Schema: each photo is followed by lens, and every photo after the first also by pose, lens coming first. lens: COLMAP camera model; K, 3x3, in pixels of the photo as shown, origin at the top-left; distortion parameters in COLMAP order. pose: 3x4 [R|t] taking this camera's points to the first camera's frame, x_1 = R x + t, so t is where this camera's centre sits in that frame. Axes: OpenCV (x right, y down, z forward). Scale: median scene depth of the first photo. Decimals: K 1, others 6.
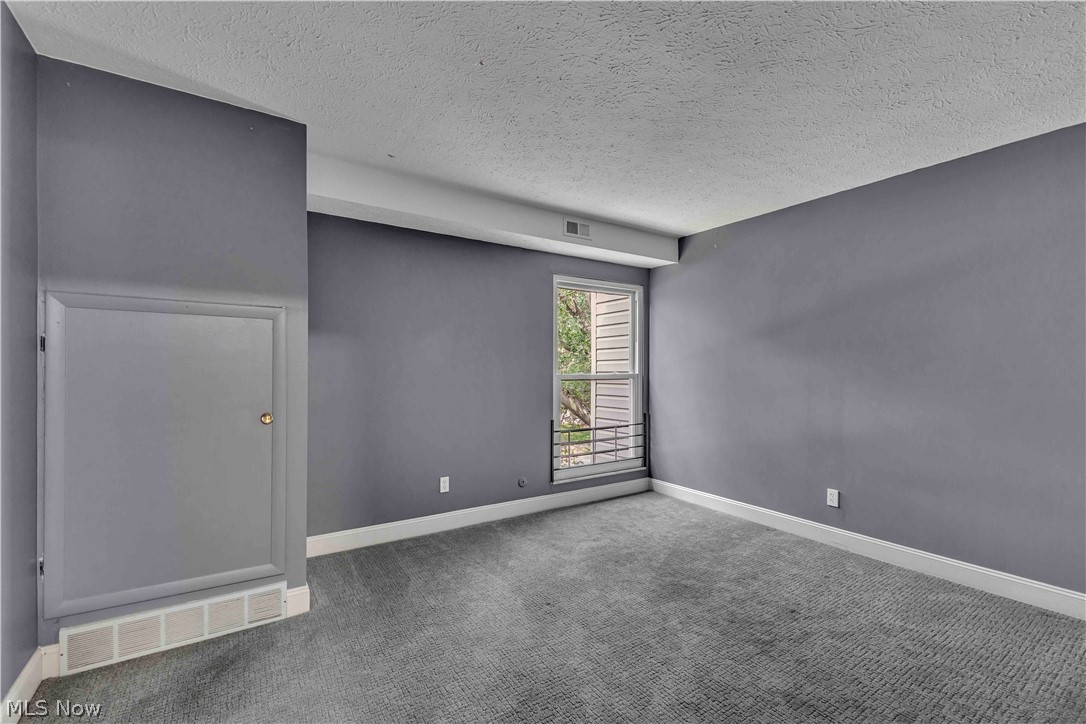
lens RADIAL K [[474.8, 0, 546.4], [0, 474.8, 368.0], [0, 0, 1]] dist [0.007514, -0.000281]
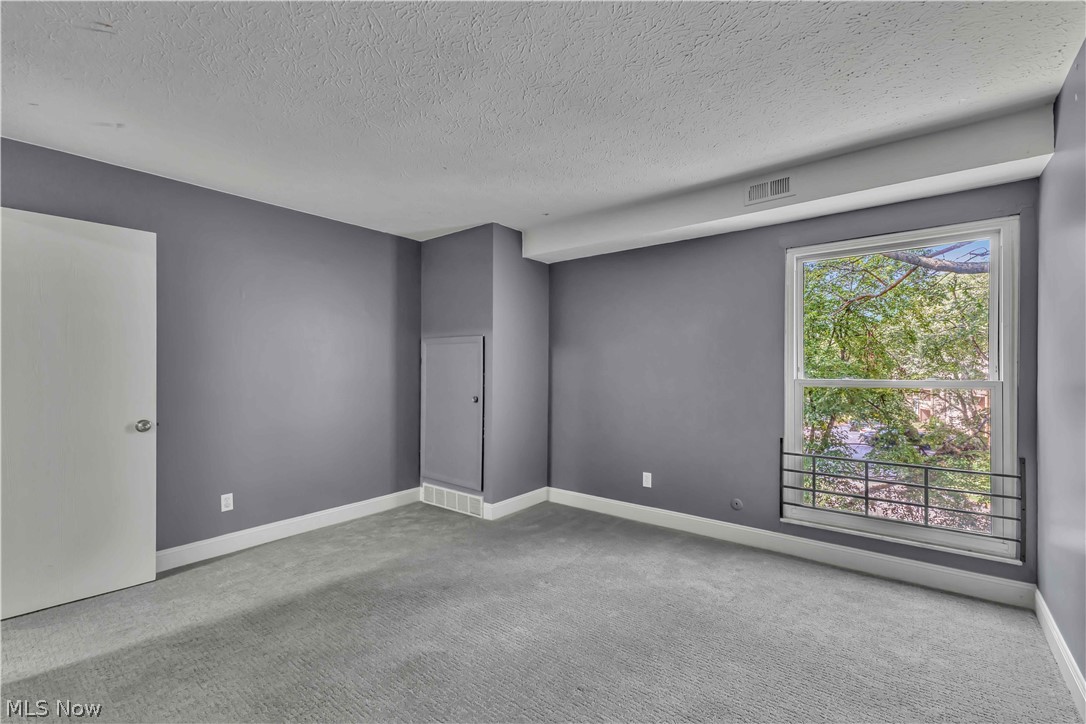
lens RADIAL K [[474.8, 0, 545.2], [0, 474.8, 368.9], [0, 0, 1]] dist [0.007514, -0.000281]
pose [[0.293024, -0.004165, -0.956096, 0.689950], [0.003091, 0.999989, -0.003409, -0.002464], [0.956100, -0.001956, 0.293034, 0.430371]]
